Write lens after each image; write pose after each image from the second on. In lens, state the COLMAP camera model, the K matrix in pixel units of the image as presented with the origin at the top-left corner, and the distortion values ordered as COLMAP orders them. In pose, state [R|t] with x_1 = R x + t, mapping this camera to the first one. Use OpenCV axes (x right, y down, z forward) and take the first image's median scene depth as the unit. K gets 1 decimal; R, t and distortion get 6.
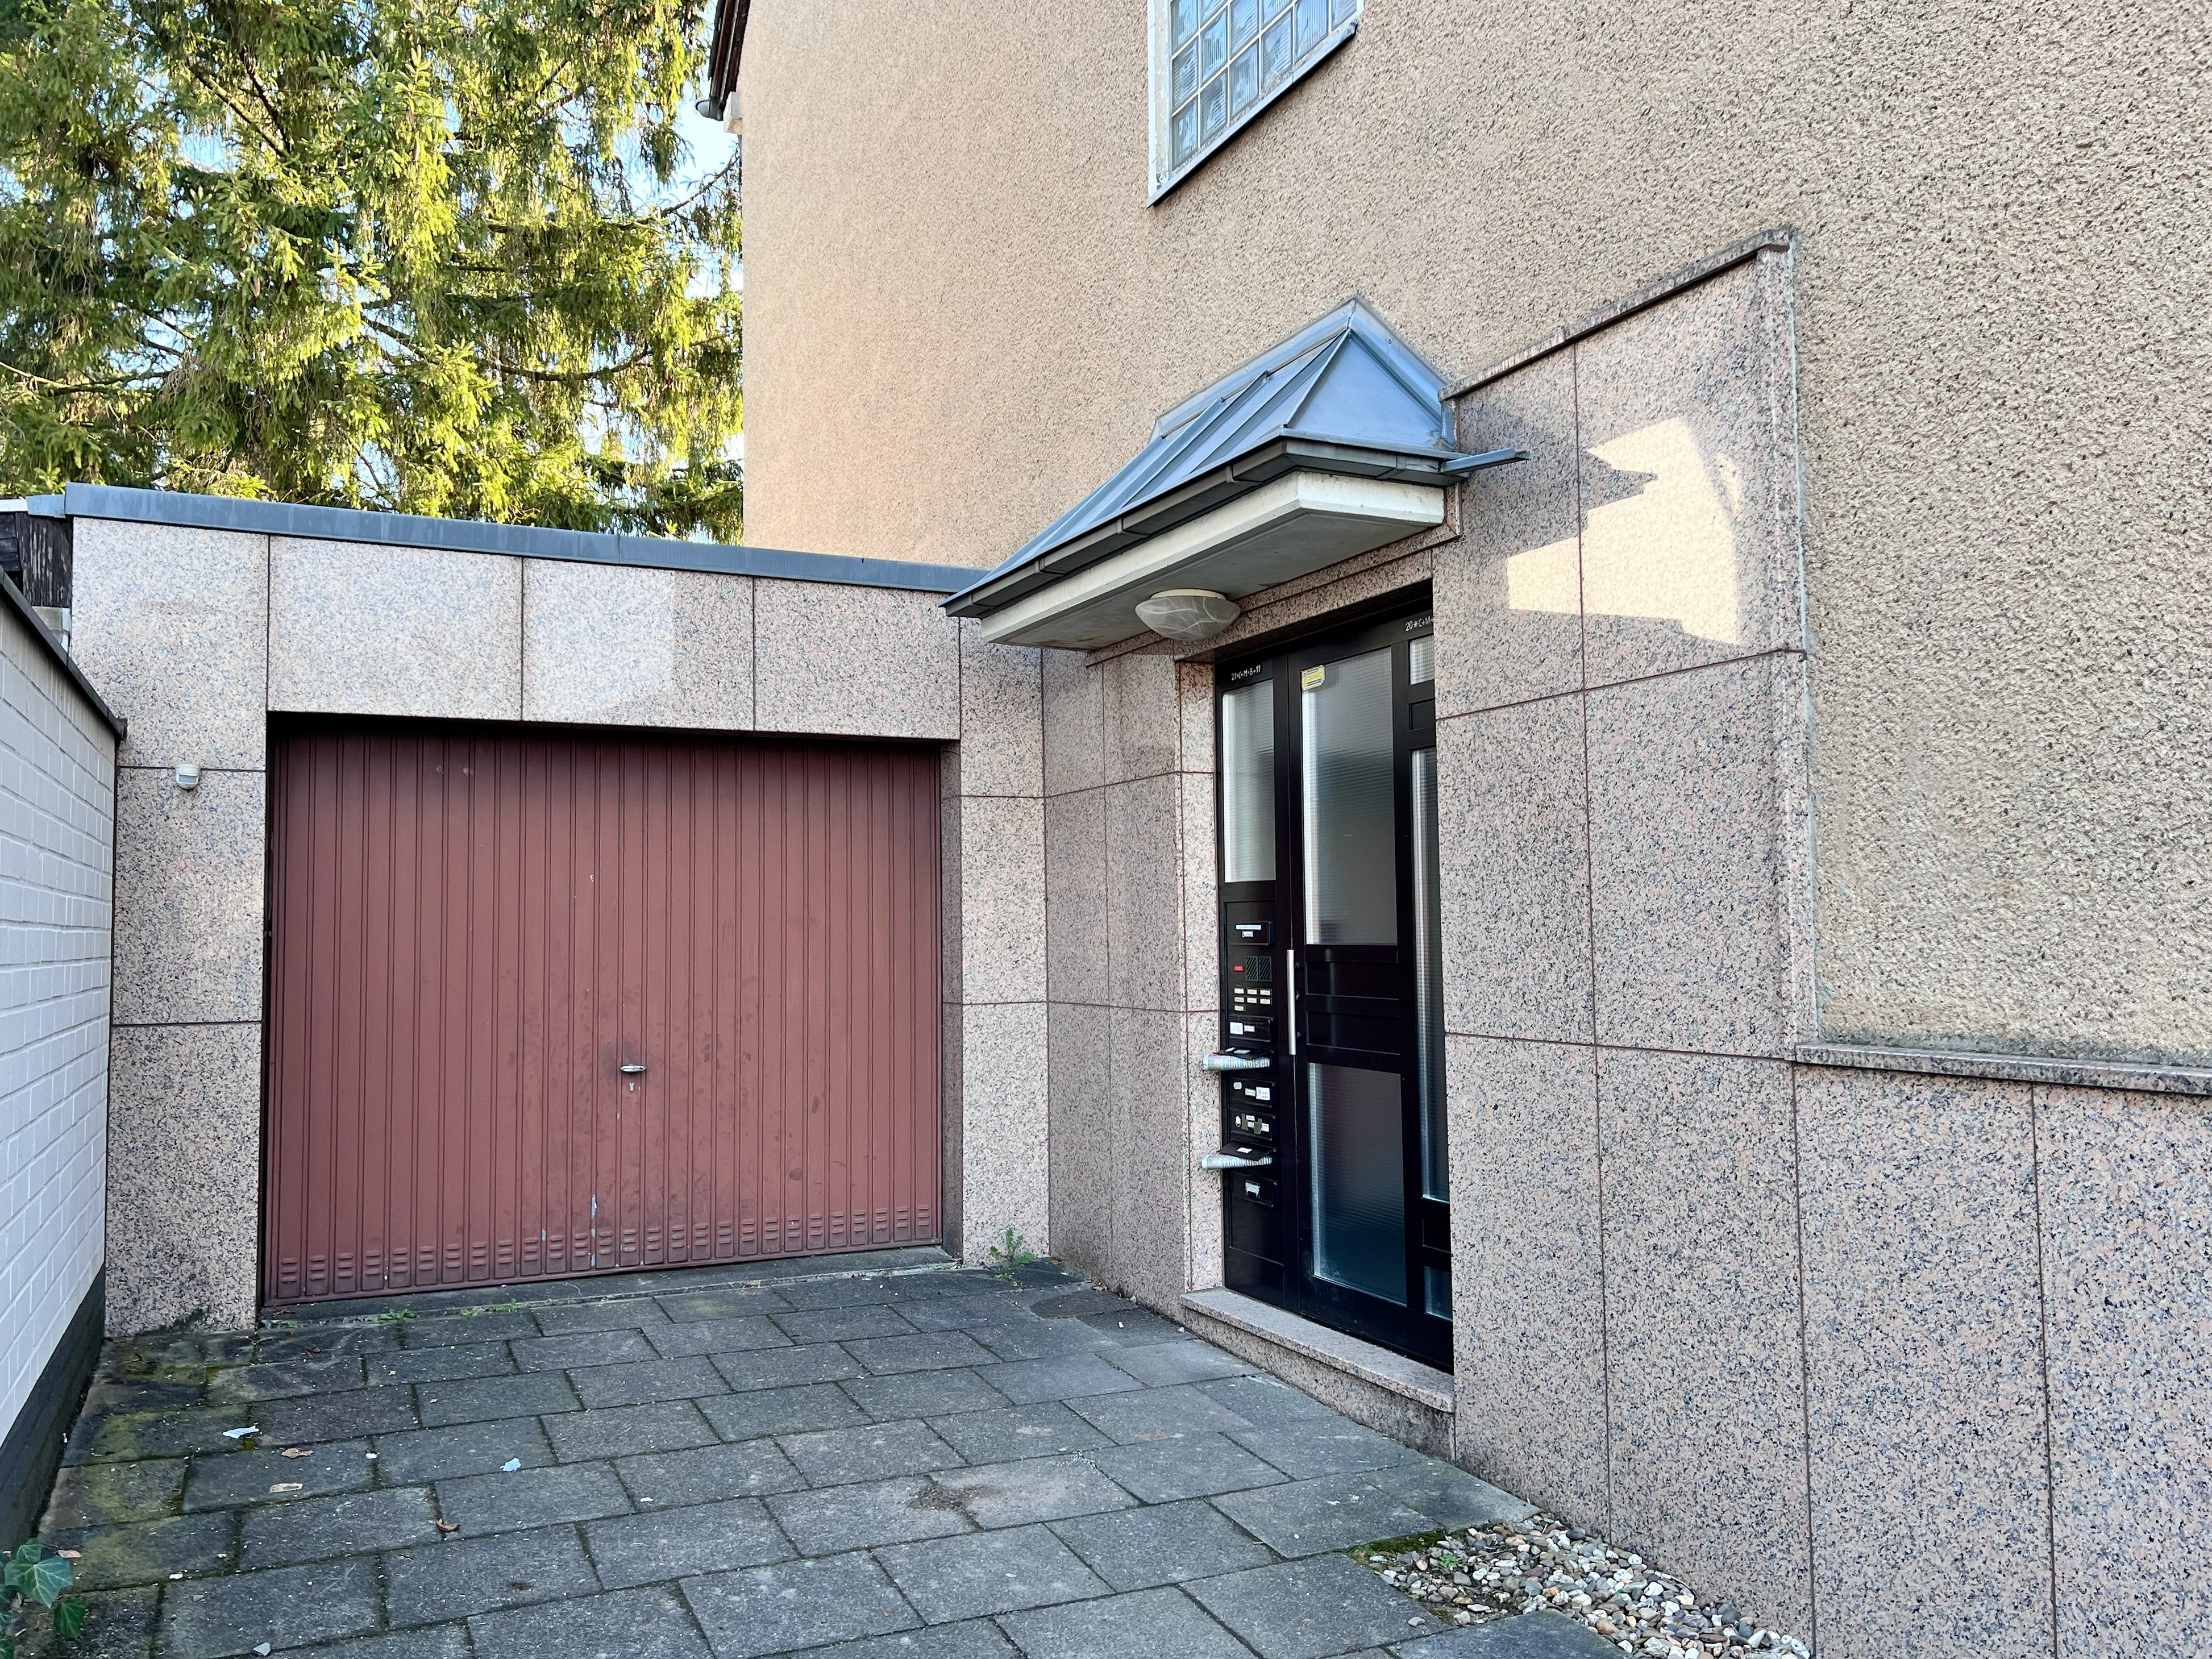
lens RADIAL K [[1684.4, 0, 1104.8], [0, 1684.4, 832.3], [0, 0, 1]] dist [0.014085, 0.003873]
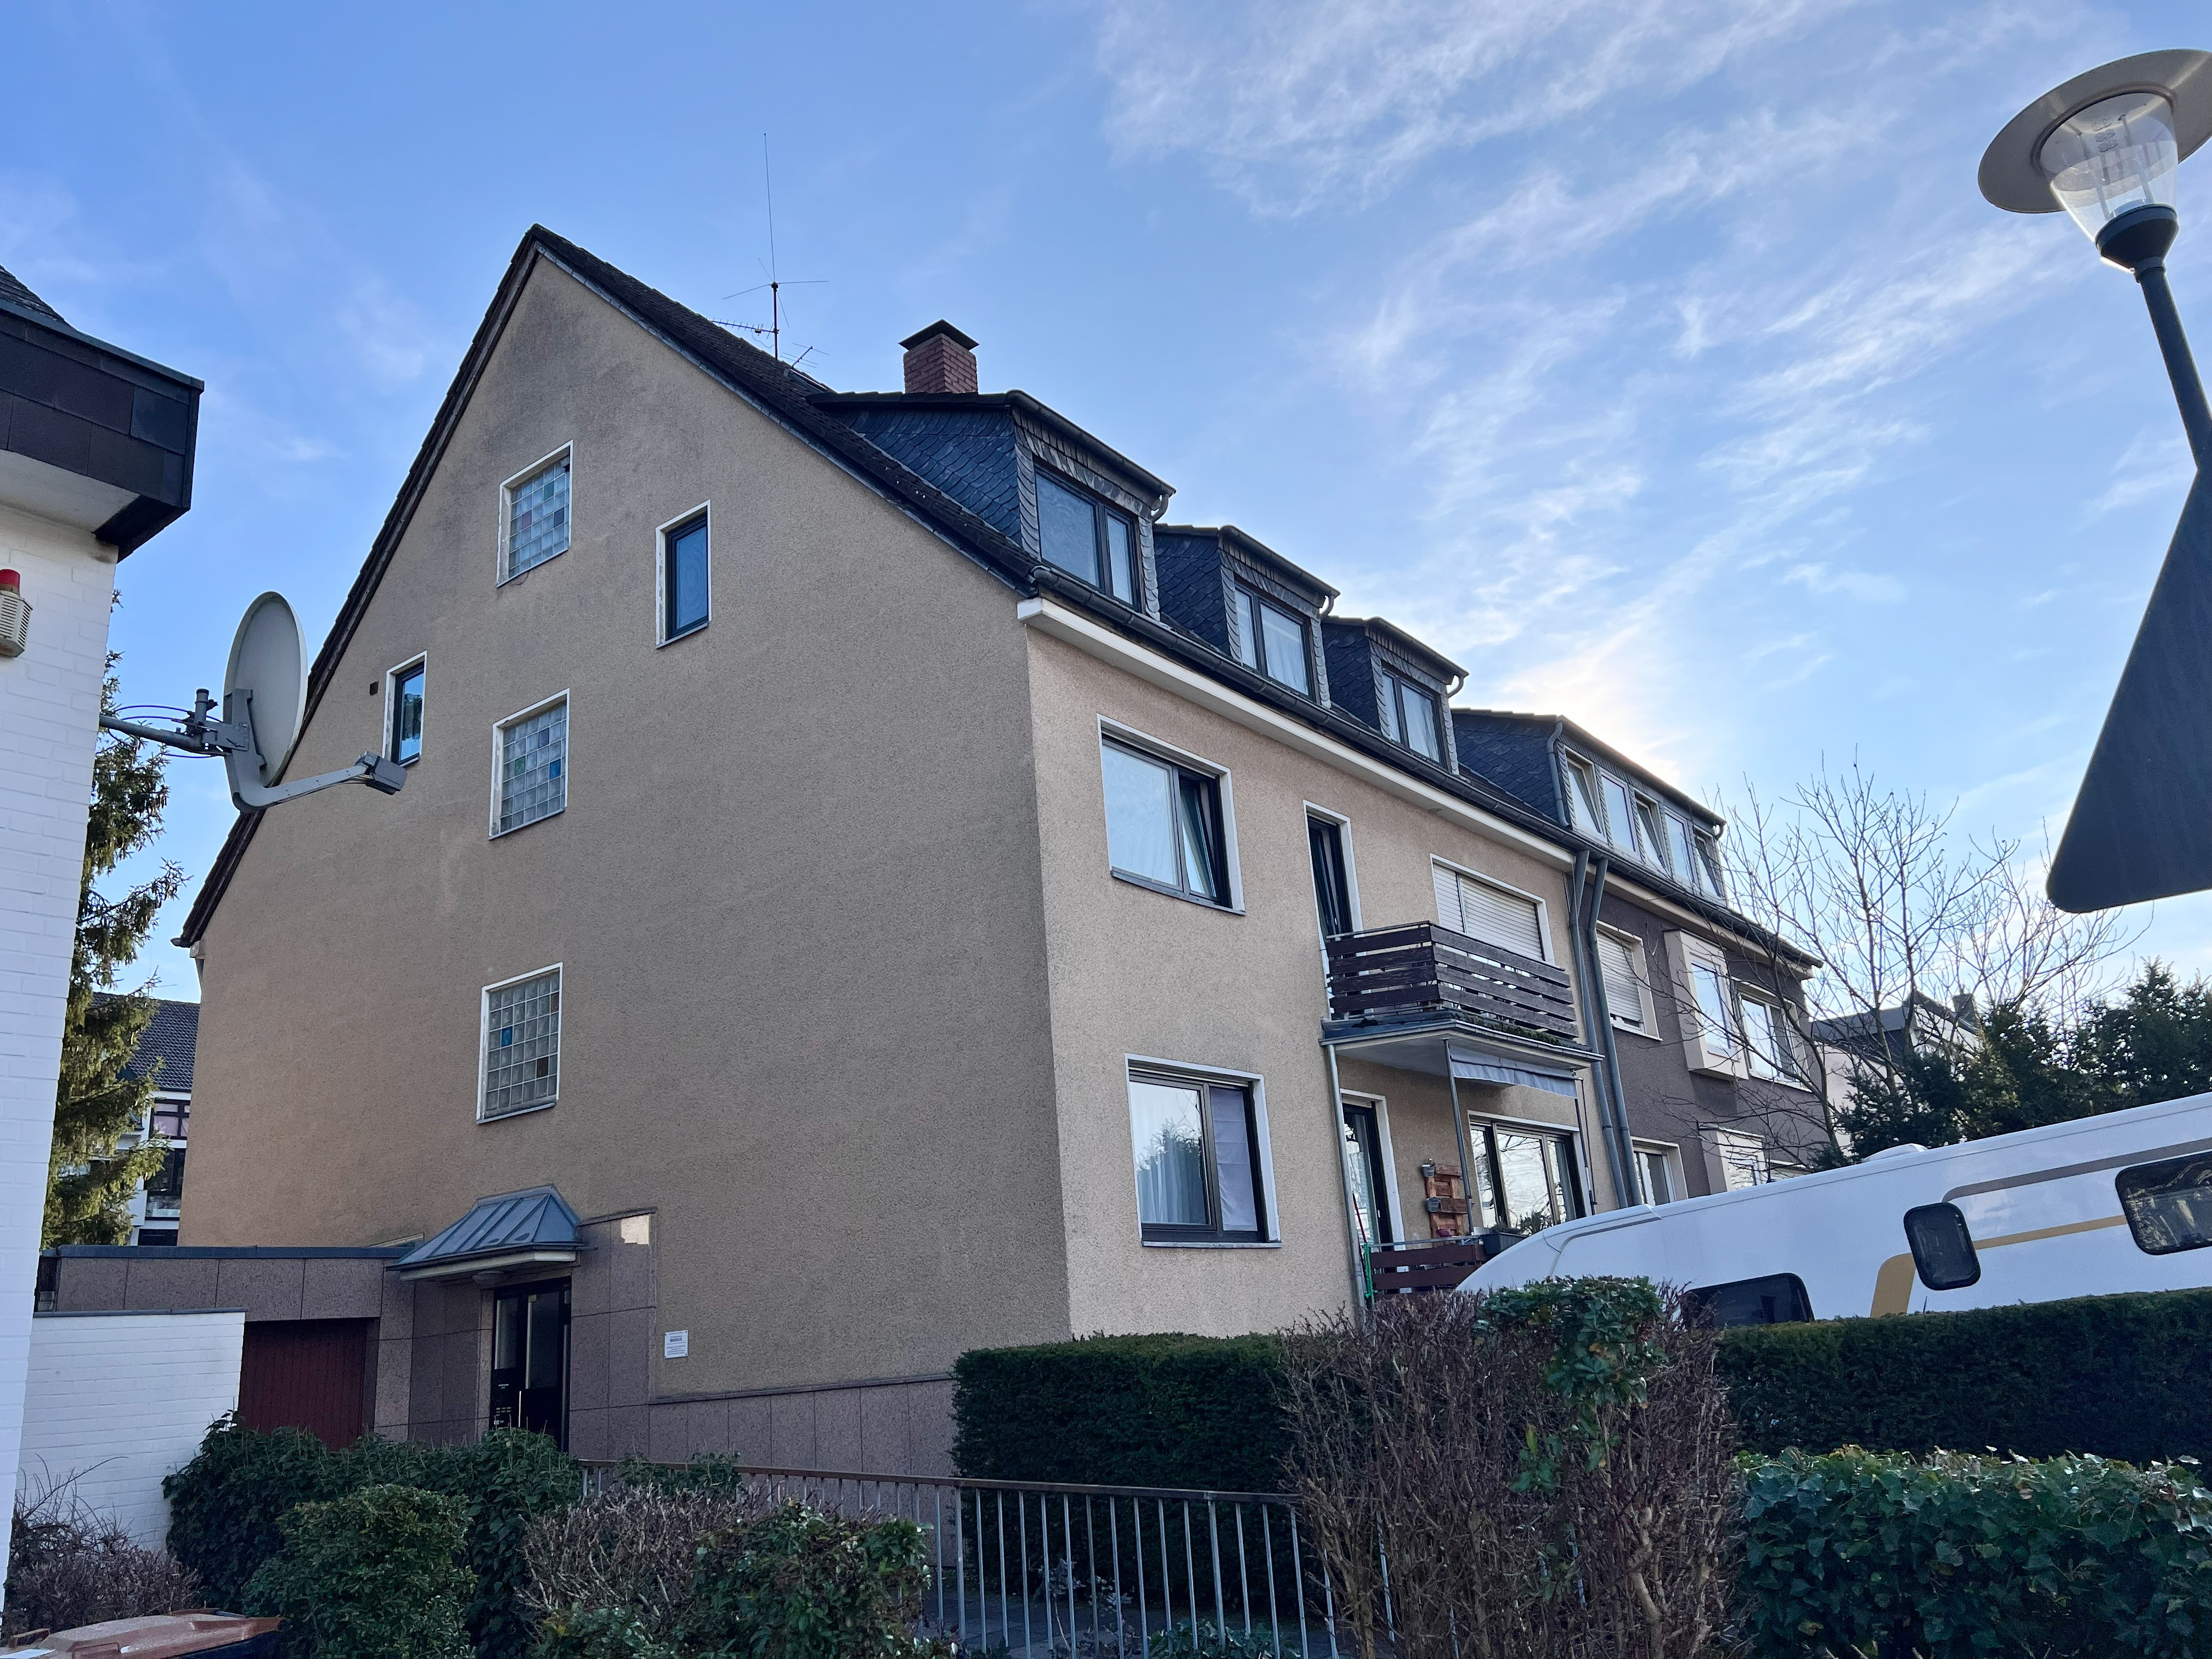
lens RADIAL K [[1684.4, 0, 1103.3], [0, 1684.4, 829.0], [0, 0, 1]] dist [0.014085, 0.003873]
pose [[0.885673, 0.082439, 0.456933, -0.399425], [0.040583, 0.966600, -0.253055, -0.088566], [-0.462533, 0.242668, 0.852746, -2.144101]]
